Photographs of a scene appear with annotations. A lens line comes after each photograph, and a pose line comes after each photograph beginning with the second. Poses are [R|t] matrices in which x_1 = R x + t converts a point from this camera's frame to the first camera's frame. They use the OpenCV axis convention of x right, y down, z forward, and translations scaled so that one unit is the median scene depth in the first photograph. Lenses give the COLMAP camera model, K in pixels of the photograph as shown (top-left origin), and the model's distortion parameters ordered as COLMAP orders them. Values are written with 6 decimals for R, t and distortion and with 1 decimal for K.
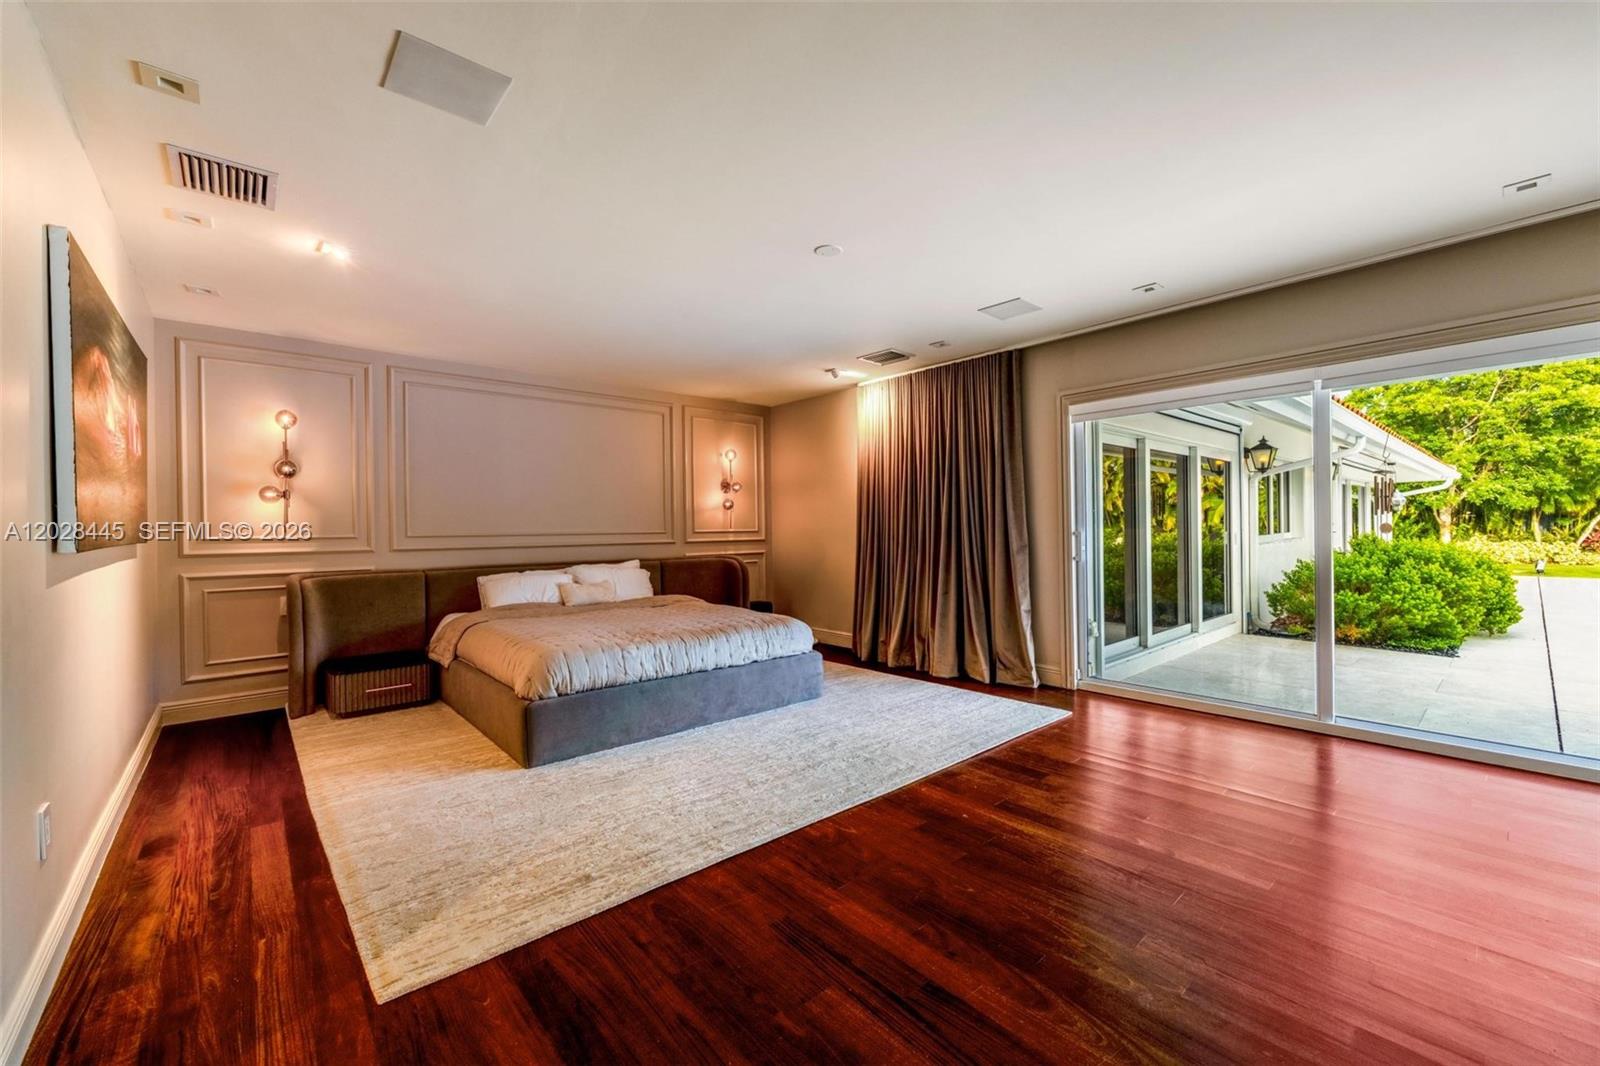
lens RADIAL K [[643.5, 0, 796.5], [0, 643.5, 530.5], [0, 0, 1]] dist [-0.000157, 0.000185]
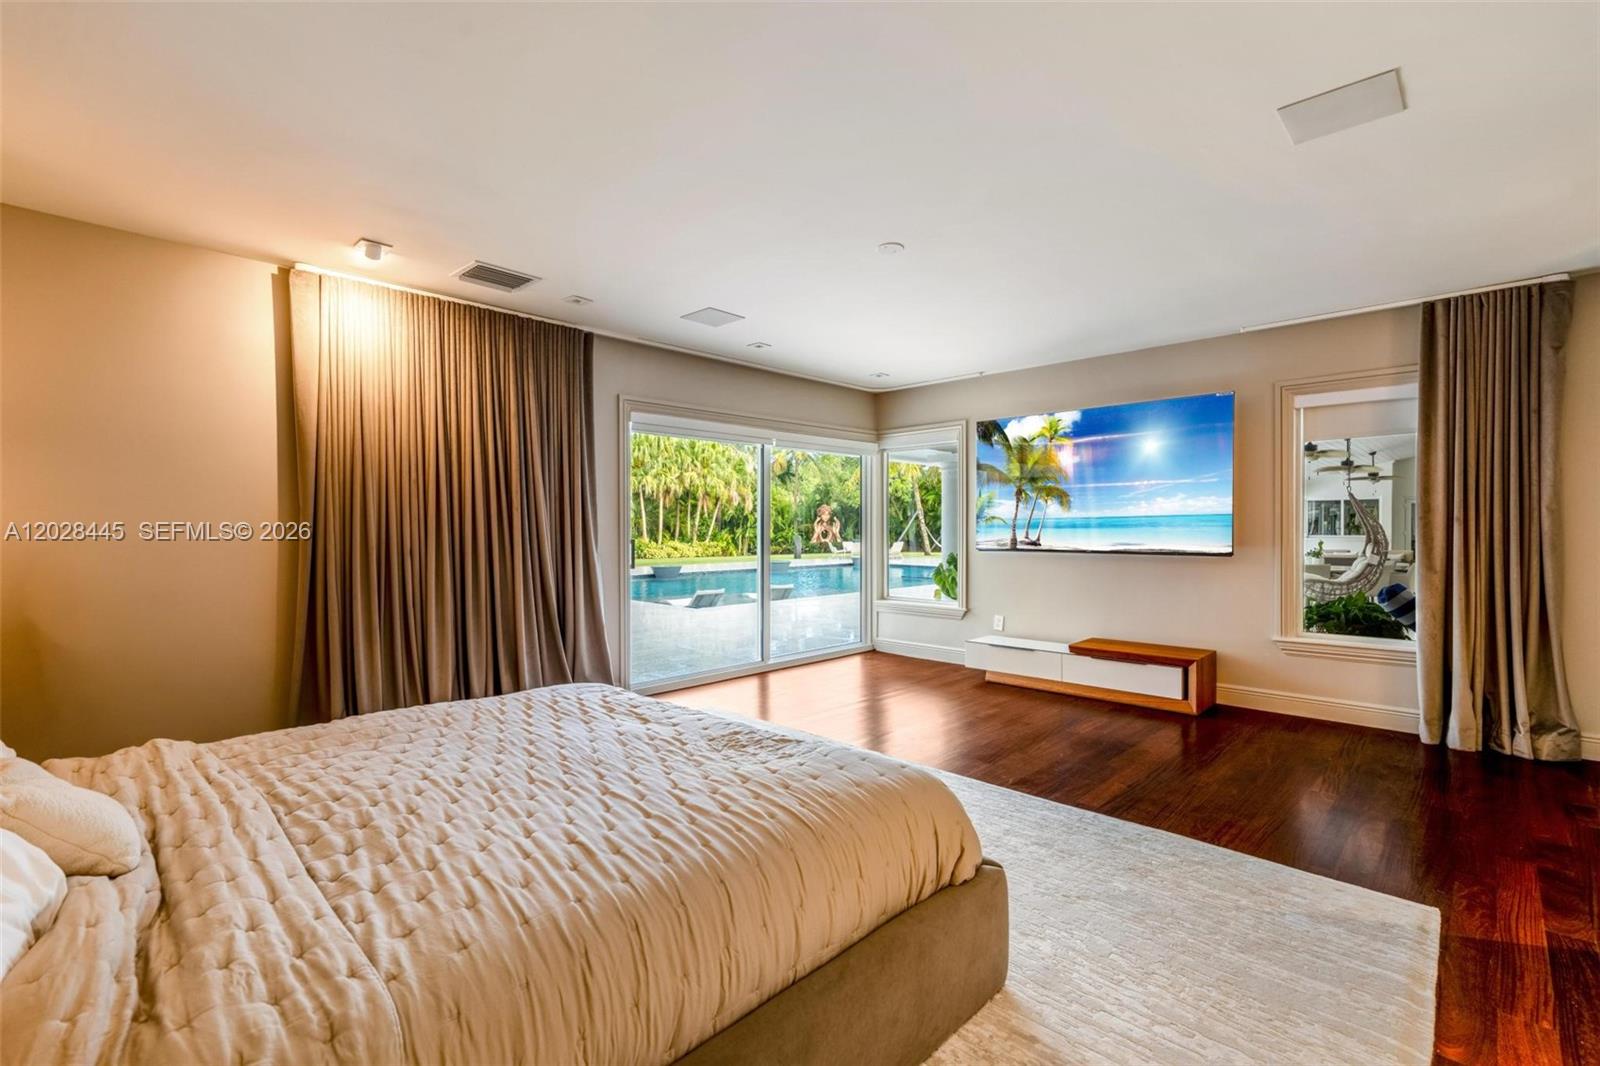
lens RADIAL K [[715.5, 0, 800.0], [0, 715.5, 533.0], [0, 0, 1]] dist [-0.000165, 0.000122]
pose [[-0.090367, 0.003116, 0.995904, -0.483323], [0.005382, 0.999982, -0.002640, -0.002683], [-0.995894, 0.005121, -0.090382, 0.592116]]
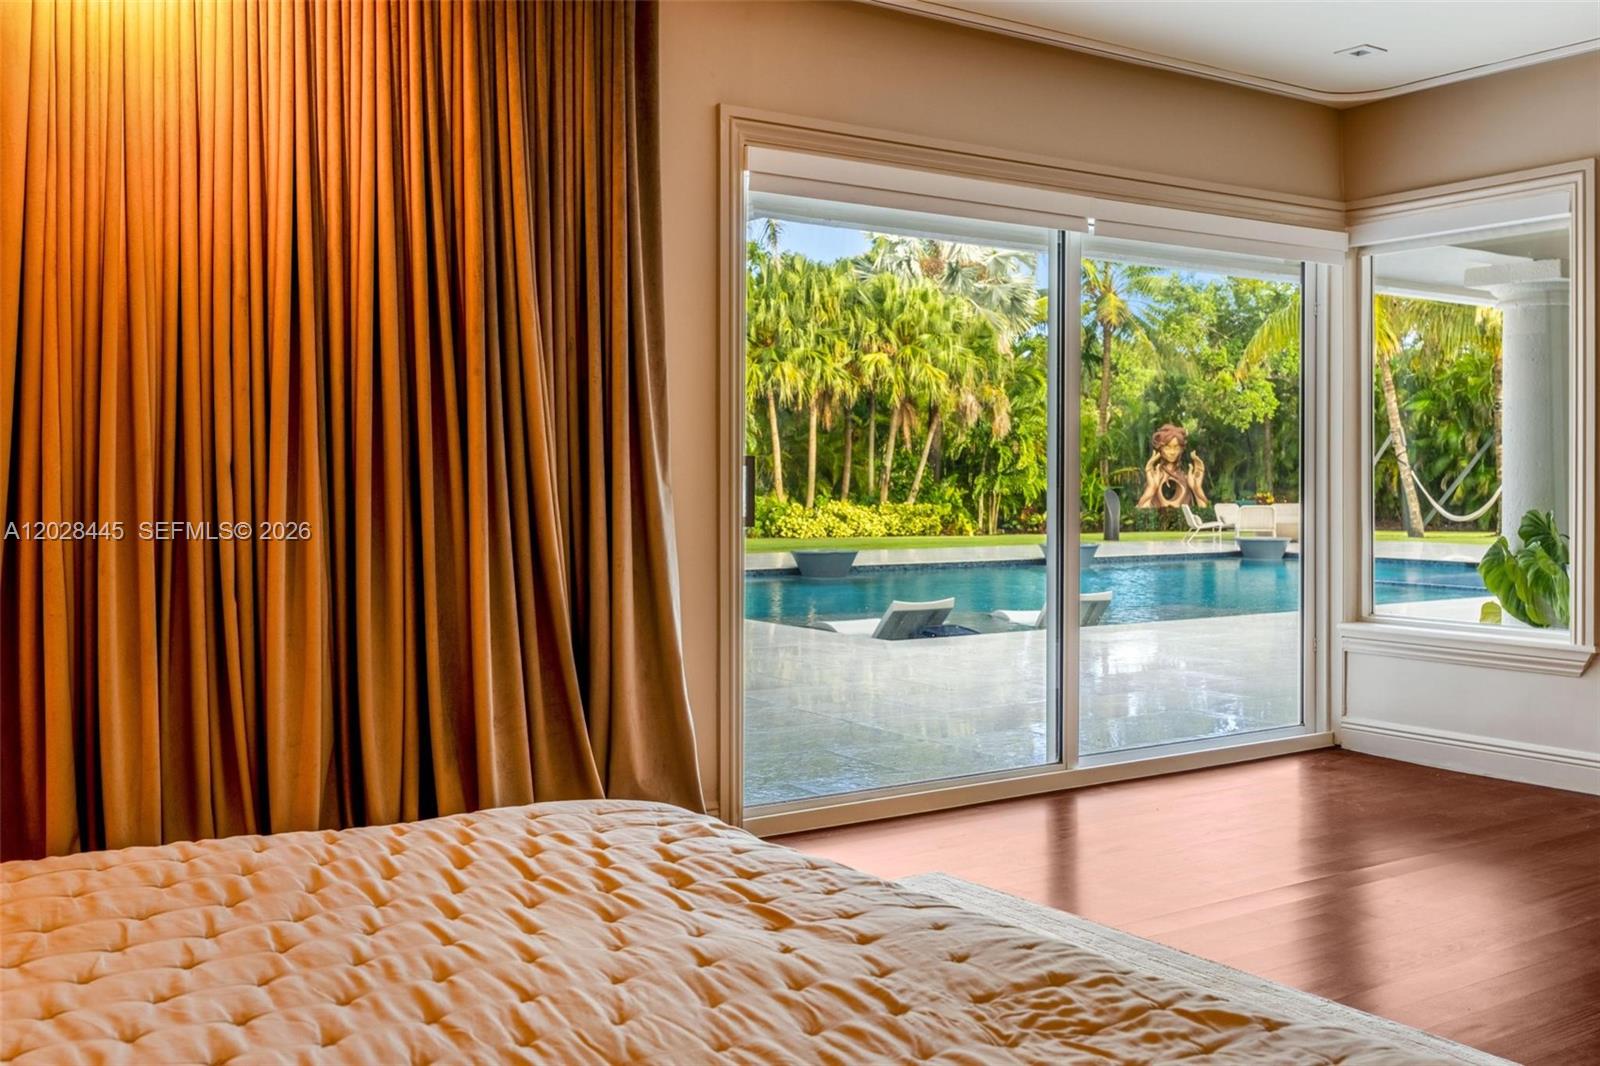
lens RADIAL K [[1524.4, 0, 800.3], [0, 1524.4, 482.7], [0, 0, 1]] dist [-0.006498, 0.004710]
pose [[0.108773, 0.008550, 0.994030, -0.370752], [0.001169, 0.999961, -0.008729, 0.019172], [-0.994066, 0.002112, 0.108758, 0.605956]]
